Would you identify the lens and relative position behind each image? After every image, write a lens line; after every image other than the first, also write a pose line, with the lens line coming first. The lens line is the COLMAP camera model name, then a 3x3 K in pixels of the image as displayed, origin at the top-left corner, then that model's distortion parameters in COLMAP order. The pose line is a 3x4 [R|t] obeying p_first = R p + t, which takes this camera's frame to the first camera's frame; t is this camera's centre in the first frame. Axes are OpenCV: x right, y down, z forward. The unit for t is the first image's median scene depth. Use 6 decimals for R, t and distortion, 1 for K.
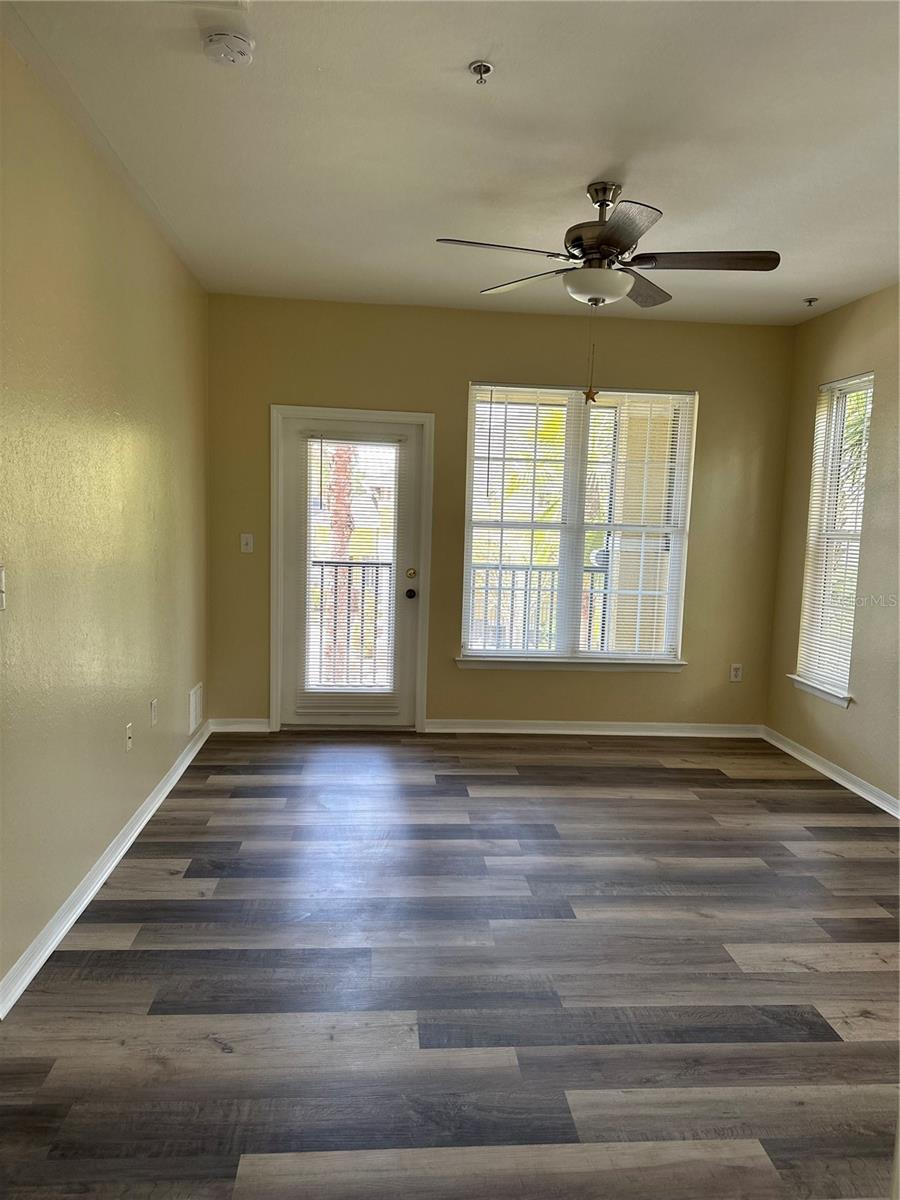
lens RADIAL K [[863.3, 0, 455.7], [0, 863.3, 596.8], [0, 0, 1]] dist [0.048708, -0.040462]
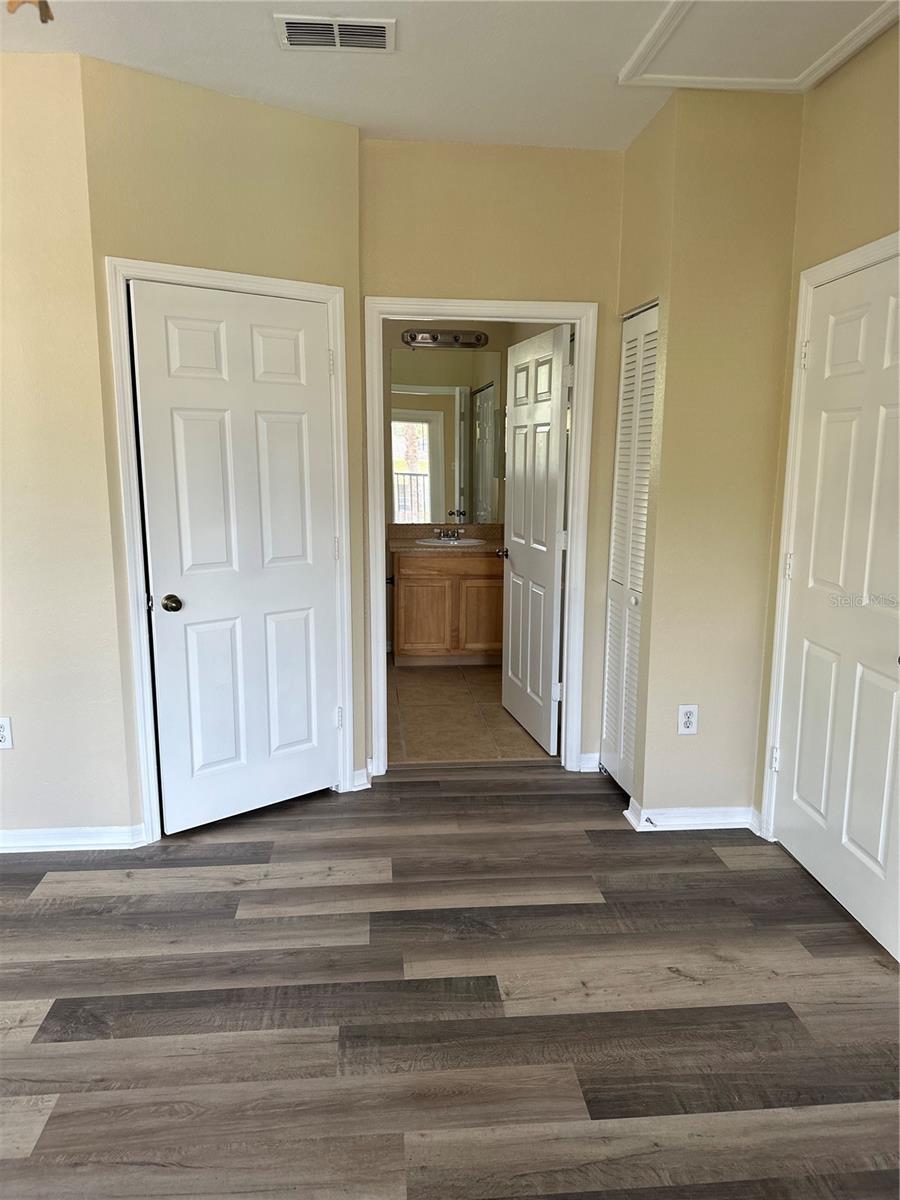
lens RADIAL K [[863.3, 0, 451.0], [0, 863.3, 601.6], [0, 0, 1]] dist [0.048708, -0.040462]
pose [[-0.999259, -0.037205, -0.009810, 0.022865], [-0.038472, 0.961920, 0.270609, -0.112596], [-0.000631, 0.270786, -0.962639, 1.092441]]
